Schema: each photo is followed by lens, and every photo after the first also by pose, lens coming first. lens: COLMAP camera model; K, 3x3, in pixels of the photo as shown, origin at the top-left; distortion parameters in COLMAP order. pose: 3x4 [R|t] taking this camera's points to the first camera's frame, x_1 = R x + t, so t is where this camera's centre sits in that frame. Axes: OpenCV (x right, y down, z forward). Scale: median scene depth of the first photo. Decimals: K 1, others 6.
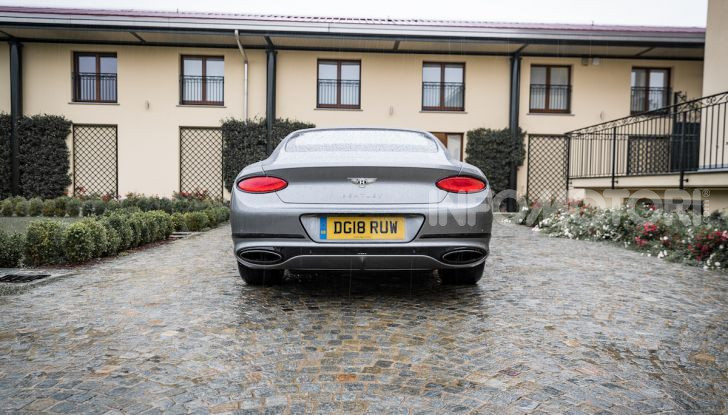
lens RADIAL K [[493.2, 0, 366.1], [0, 493.2, 217.5], [0, 0, 1]] dist [0.004399, 0.000894]
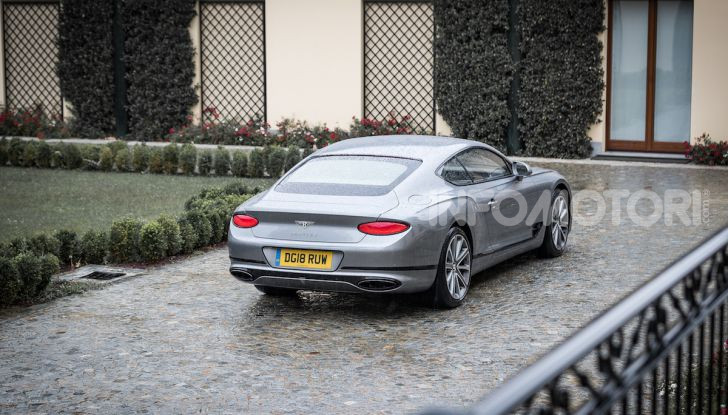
lens RADIAL K [[1683.3, 0, 364.0], [0, 1683.3, 207.5], [0, 0, 1]] dist [0.090801, 0.177881]
pose [[0.881337, 0.045118, -0.470330, 0.646773], [-0.005027, 0.996269, 0.086150, -0.145250], [0.472462, -0.073563, 0.878276, -0.830702]]
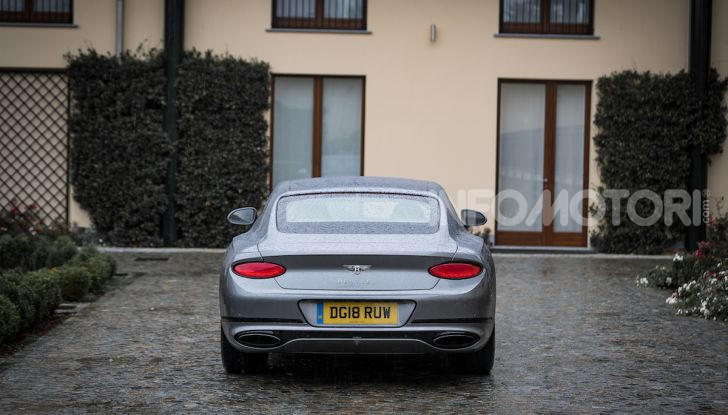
lens RADIAL K [[1683.3, 0, 364.0], [0, 1683.3, 207.5], [0, 0, 1]] dist [0.090801, 0.177881]
pose [[0.999810, 0.002341, -0.019369, 0.021595], [-0.002543, 0.999943, -0.010403, -0.047250], [0.019344, 0.010451, 0.999758, -0.735426]]
